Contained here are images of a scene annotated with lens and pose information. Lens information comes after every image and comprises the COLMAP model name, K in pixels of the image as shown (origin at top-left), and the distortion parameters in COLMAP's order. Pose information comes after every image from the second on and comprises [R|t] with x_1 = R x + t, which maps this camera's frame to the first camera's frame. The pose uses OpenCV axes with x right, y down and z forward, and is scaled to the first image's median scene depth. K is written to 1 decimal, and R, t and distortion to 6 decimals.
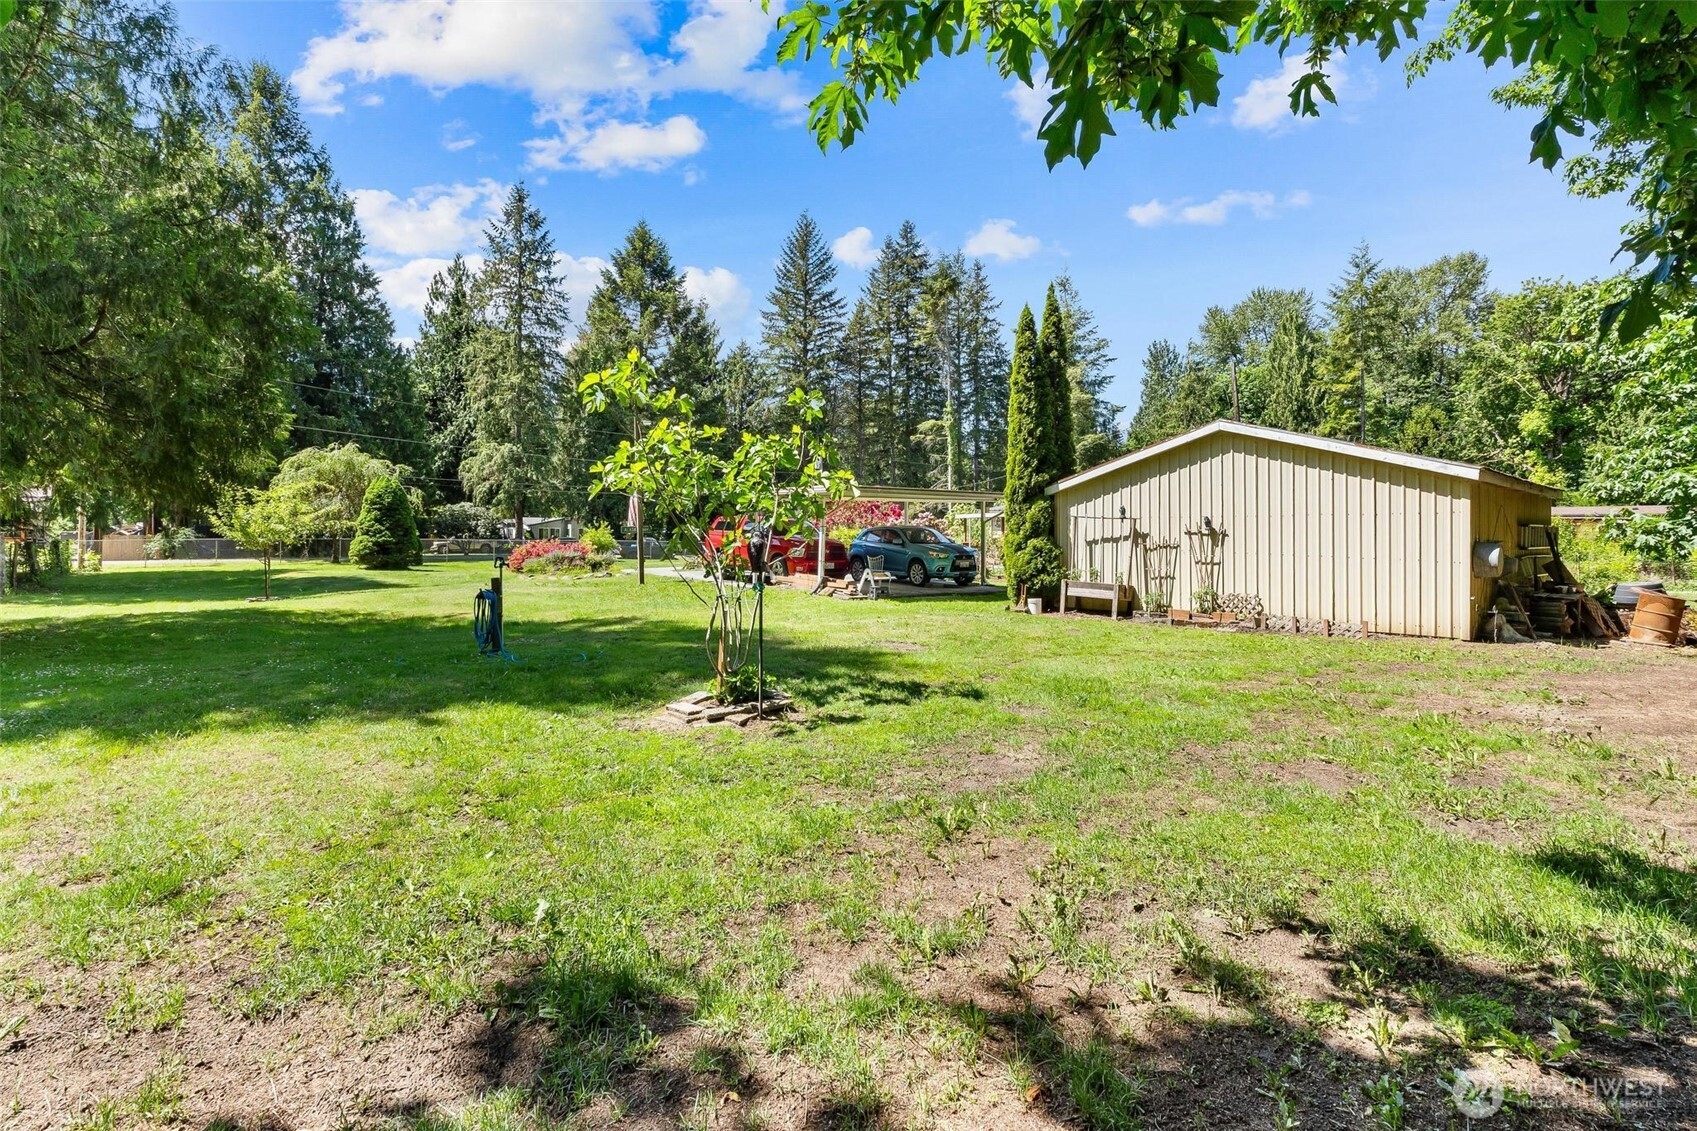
lens RADIAL K [[812.4, 0, 849.2], [0, 812.4, 532.5], [0, 0, 1]] dist [0.003367, 0.000548]
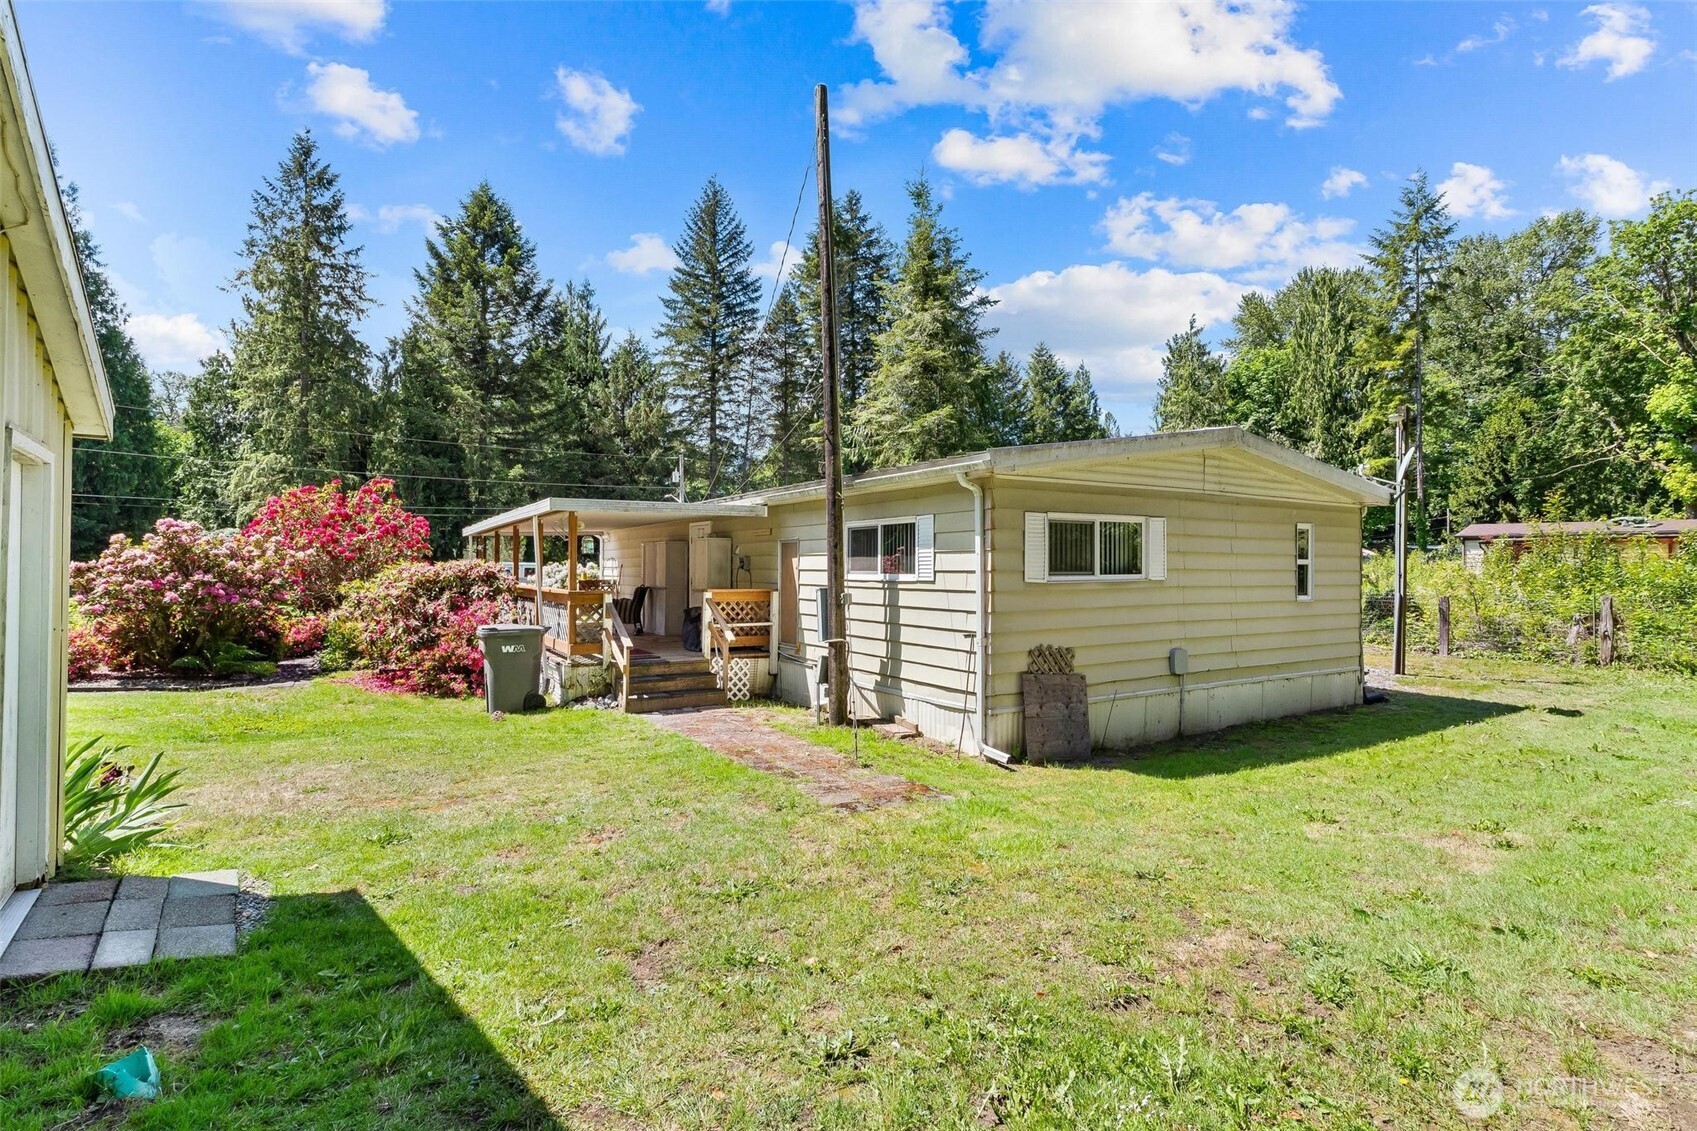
lens RADIAL K [[812.4, 0, 843.8], [0, 812.4, 566.6], [0, 0, 1]] dist [0.003367, 0.000548]
pose [[0.996505, -0.005976, -0.083324, 0.163009], [0.006340, 0.999971, 0.004104, -0.000193], [0.083297, -0.004618, 0.996514, 0.206236]]
